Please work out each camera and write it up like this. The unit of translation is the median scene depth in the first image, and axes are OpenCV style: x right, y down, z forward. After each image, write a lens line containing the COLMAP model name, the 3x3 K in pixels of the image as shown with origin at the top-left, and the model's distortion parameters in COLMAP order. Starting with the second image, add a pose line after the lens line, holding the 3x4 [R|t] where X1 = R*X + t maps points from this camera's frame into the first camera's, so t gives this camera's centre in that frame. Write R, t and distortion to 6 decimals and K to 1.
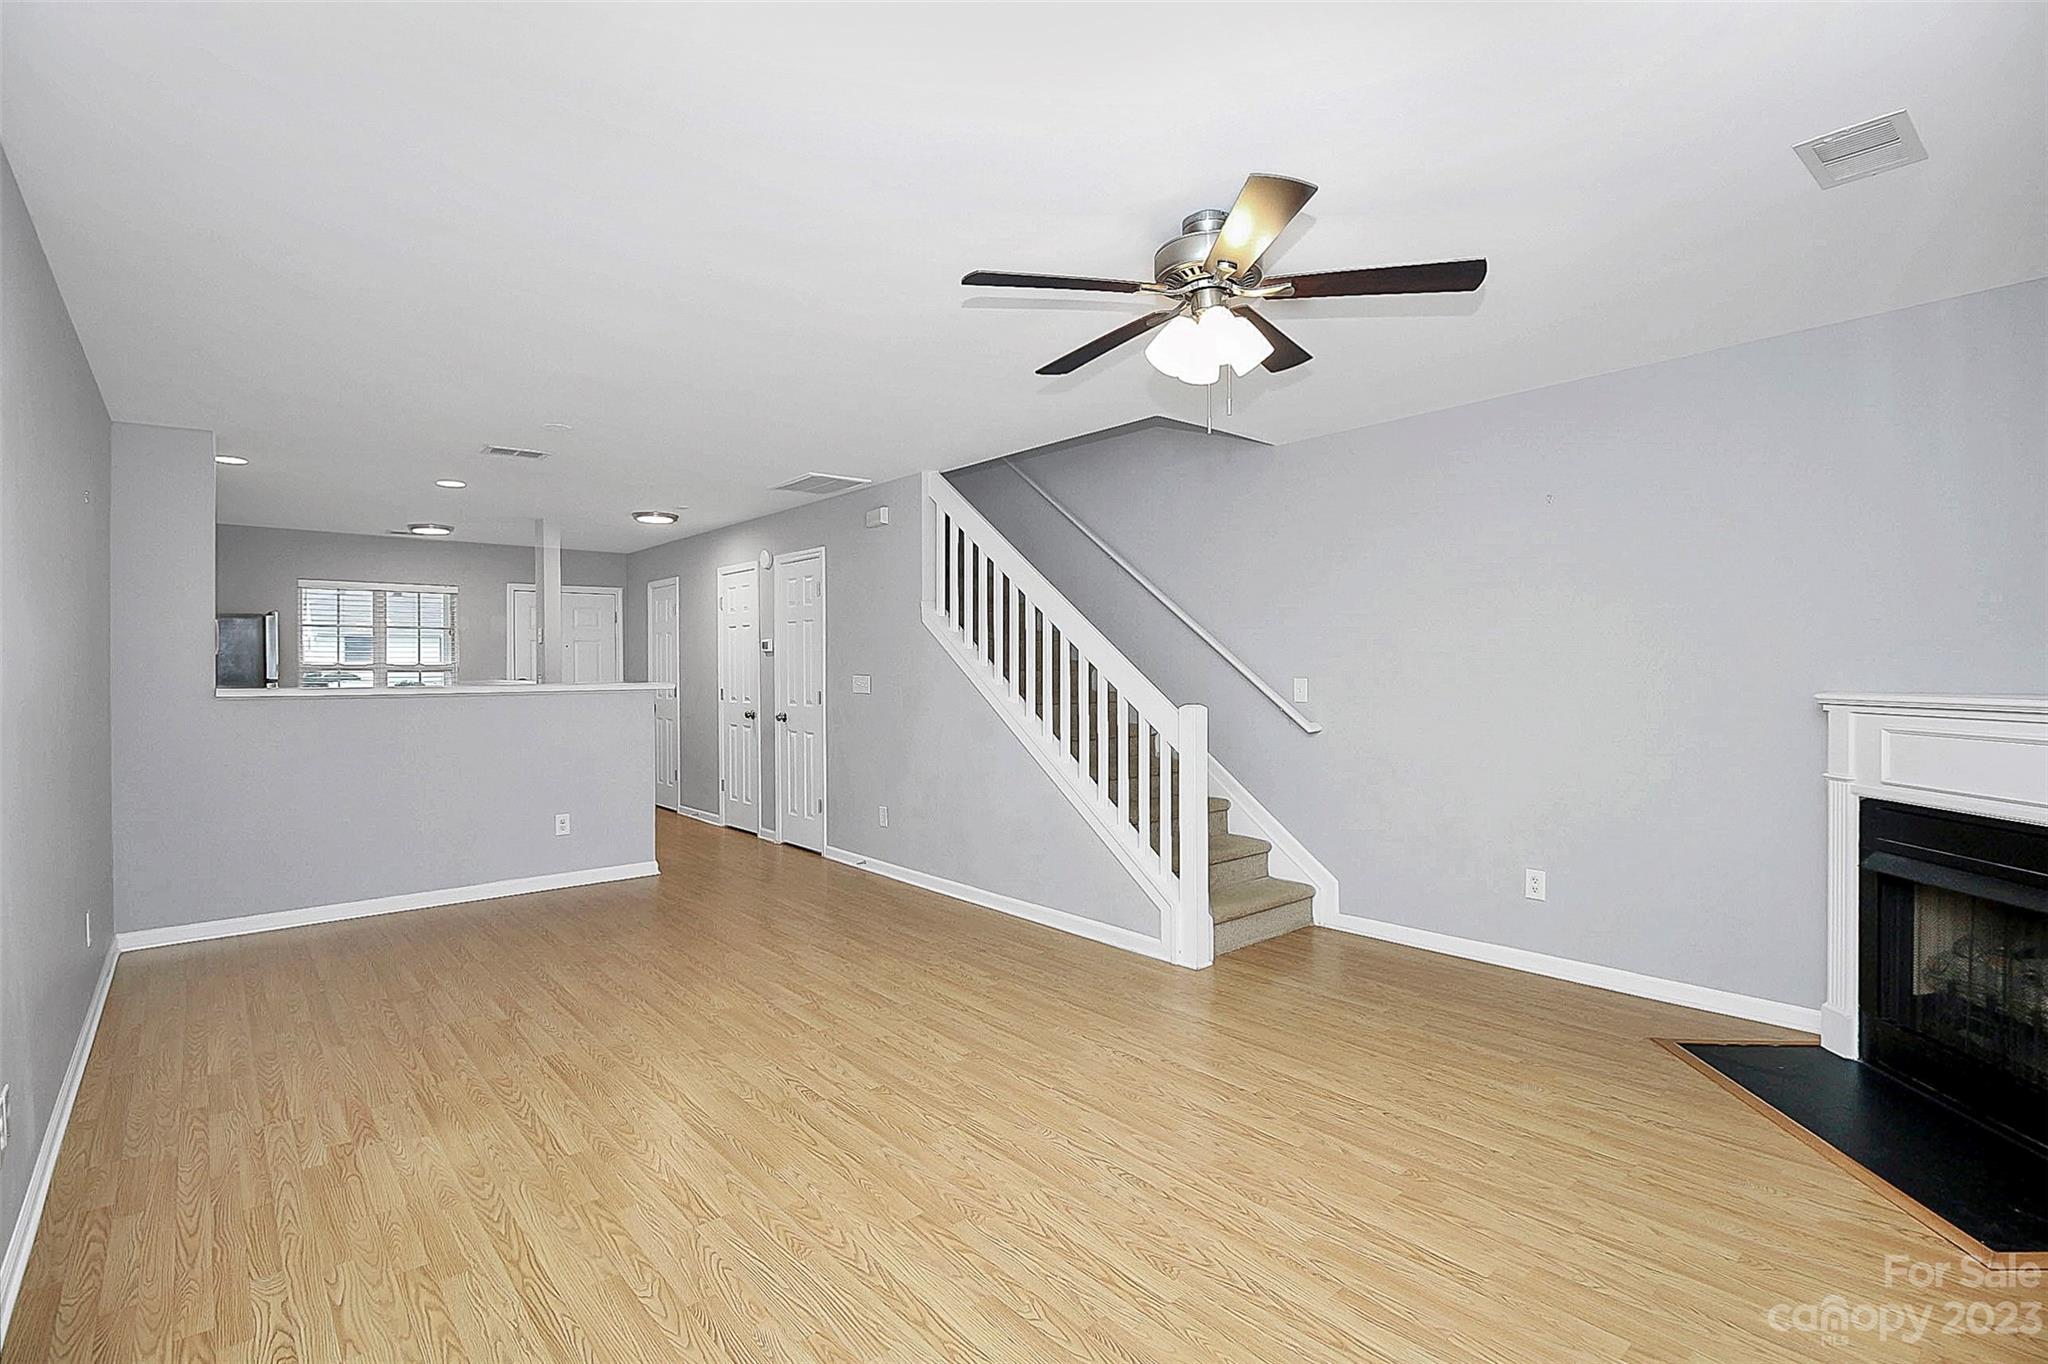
lens RADIAL K [[964.7, 0, 1022.5], [0, 964.7, 665.9], [0, 0, 1]] dist [-0.003217, -0.000706]
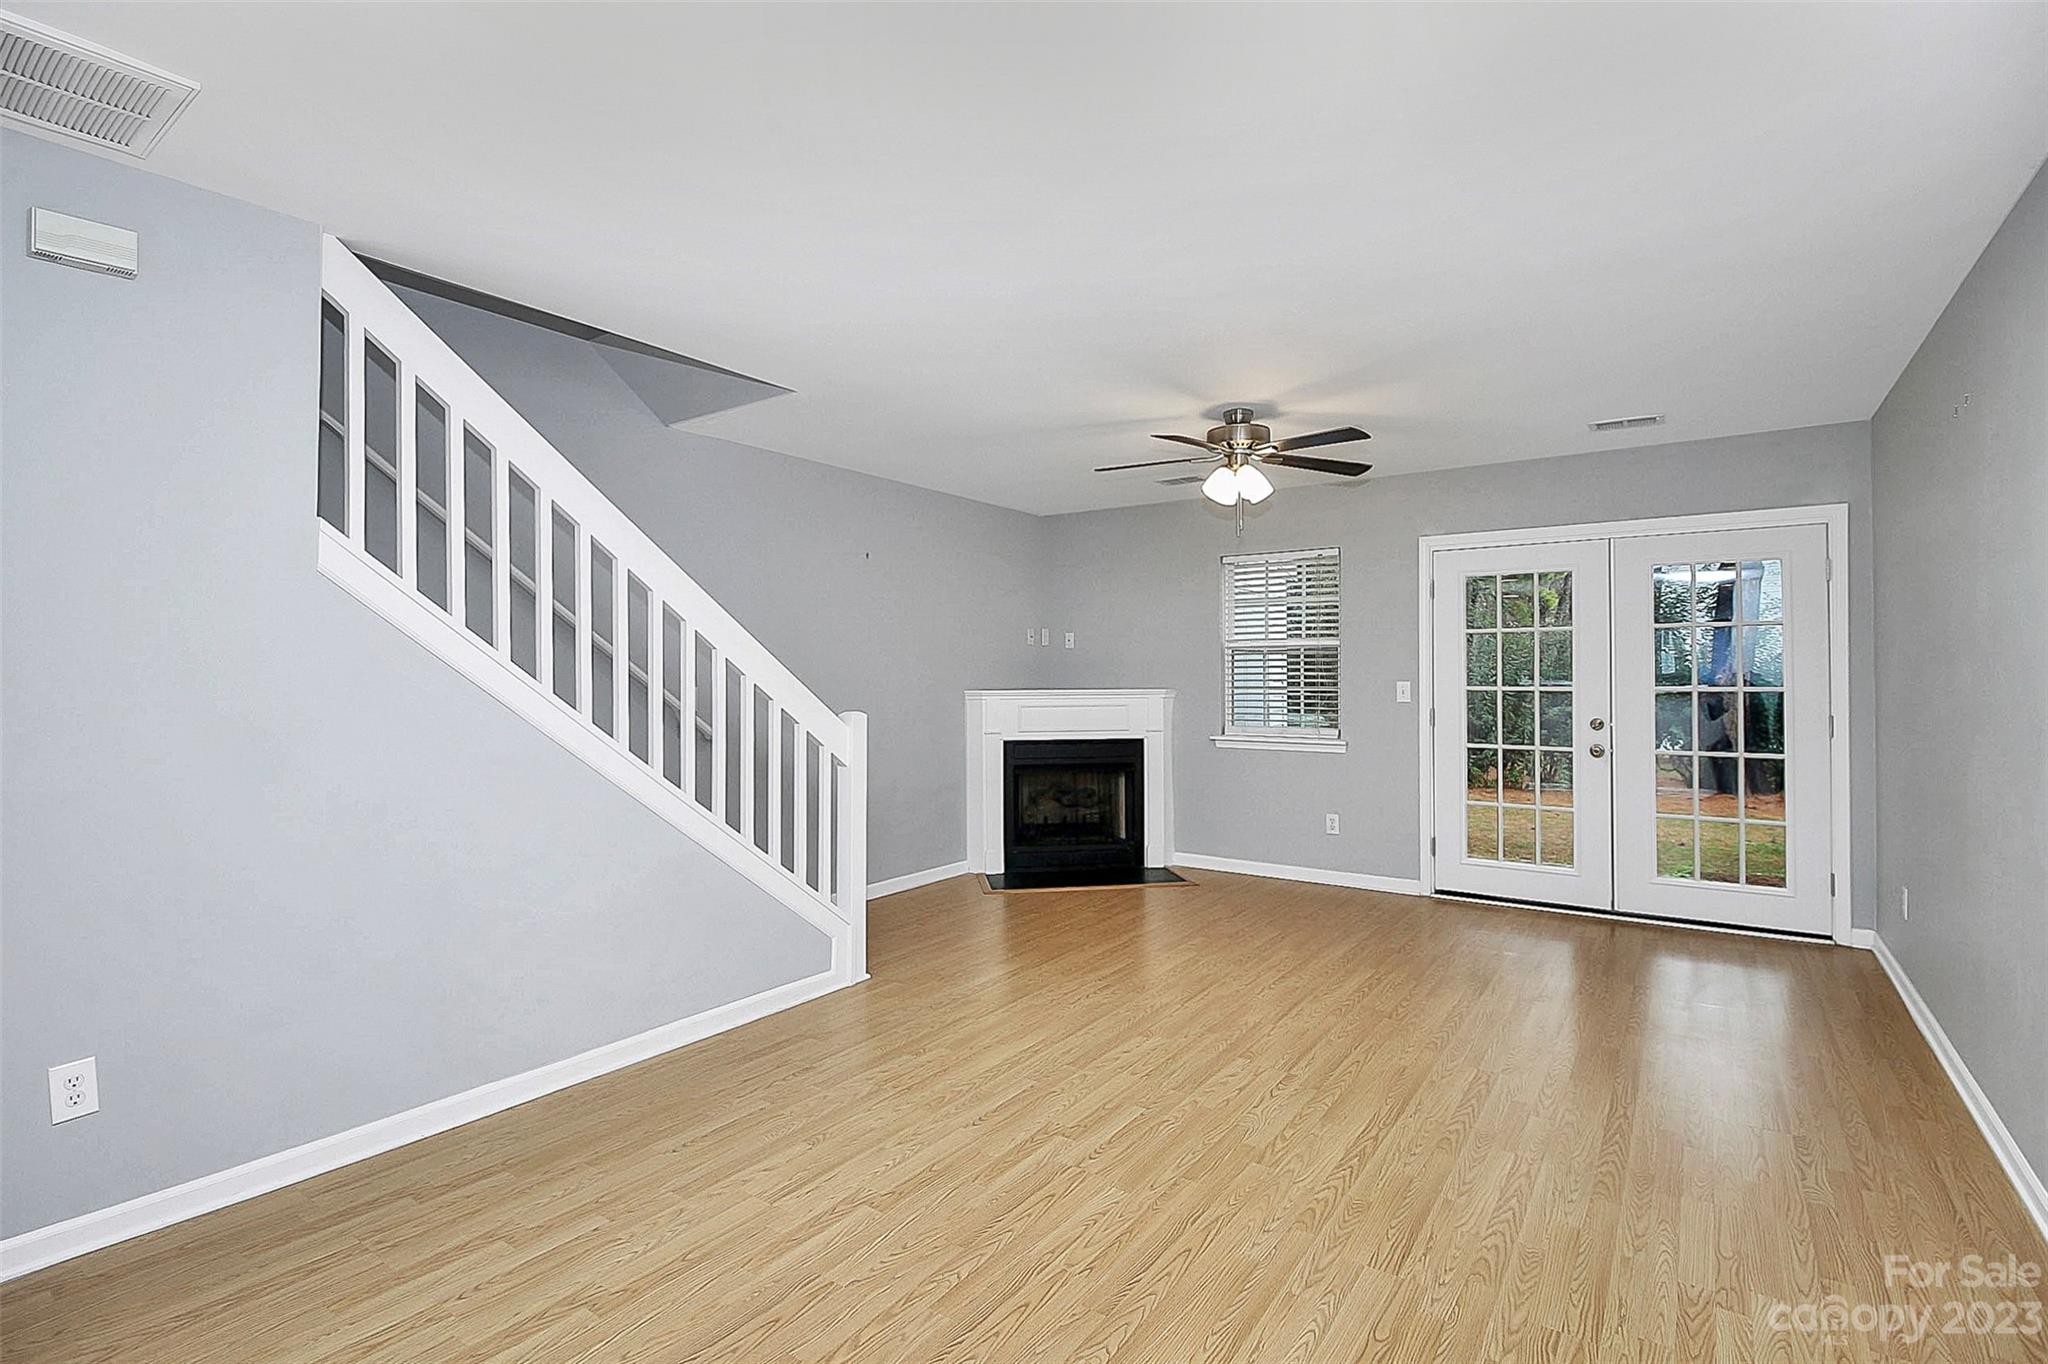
lens RADIAL K [[964.7, 0, 1022.5], [0, 964.7, 665.9], [0, 0, 1]] dist [-0.003217, -0.000706]
pose [[-0.244624, 0.016147, 0.969483, -1.050550], [0.002768, 0.999869, -0.015955, 0.012383], [-0.969614, -0.001220, -0.244637, 1.381954]]
